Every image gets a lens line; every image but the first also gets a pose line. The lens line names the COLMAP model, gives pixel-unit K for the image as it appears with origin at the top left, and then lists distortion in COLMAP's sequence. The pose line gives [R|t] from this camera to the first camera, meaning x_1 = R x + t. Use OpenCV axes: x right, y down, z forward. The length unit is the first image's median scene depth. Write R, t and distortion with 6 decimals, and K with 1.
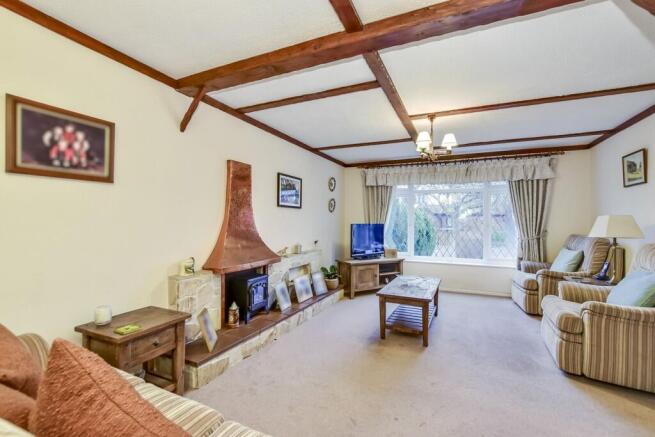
lens RADIAL K [[290.3, 0, 327.5], [0, 290.3, 218.5], [0, 0, 1]] dist [0.000011, -0.000113]
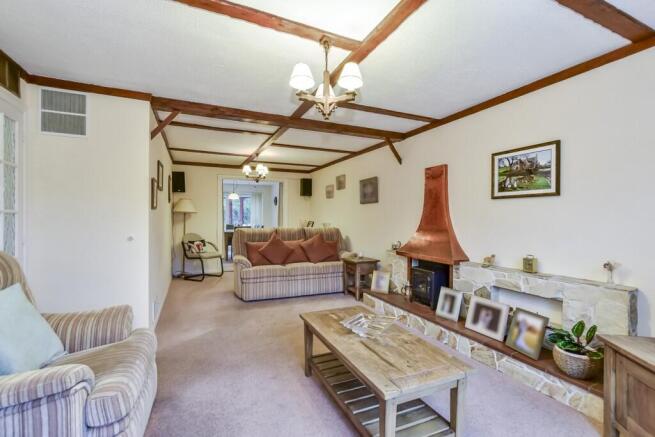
lens RADIAL K [[290.3, 0, 327.5], [0, 290.3, 218.5], [0, 0, 1]] dist [0.000011, -0.000113]
pose [[-0.647929, -0.002123, -0.761698, 0.821784], [0.005607, 0.999956, -0.007557, 0.014430], [0.761681, -0.009167, -0.647888, 1.407220]]
